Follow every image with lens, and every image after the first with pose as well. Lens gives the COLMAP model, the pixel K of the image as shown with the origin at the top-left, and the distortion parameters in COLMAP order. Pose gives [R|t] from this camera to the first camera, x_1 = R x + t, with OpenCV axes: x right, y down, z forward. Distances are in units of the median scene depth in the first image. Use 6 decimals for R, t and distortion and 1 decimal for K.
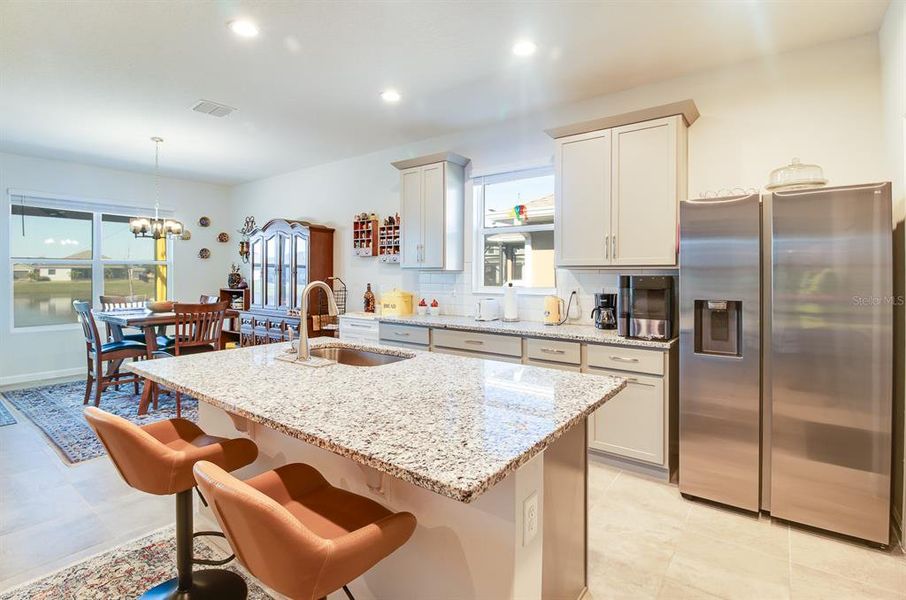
lens RADIAL K [[426.7, 0, 454.5], [0, 426.7, 276.5], [0, 0, 1]] dist [0.003524, -0.014767]
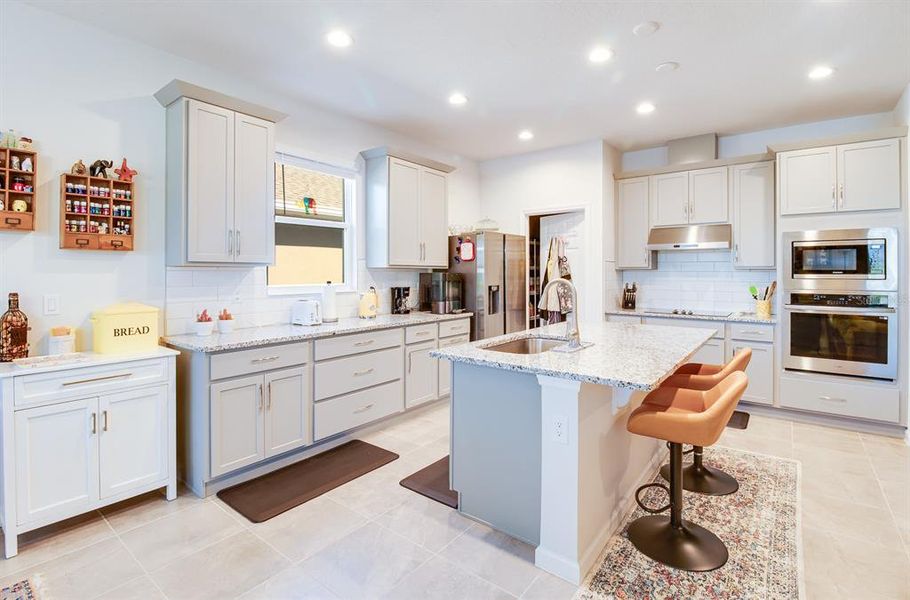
lens RADIAL K [[427.3, 0, 458.7], [0, 427.3, 272.6], [0, 0, 1]] dist [-0.000188, -0.010889]
pose [[0.020842, -0.001744, 0.999781, -0.708854], [0.002781, 0.999995, 0.001687, -0.004026], [-0.999779, 0.002746, 0.020847, 0.600658]]
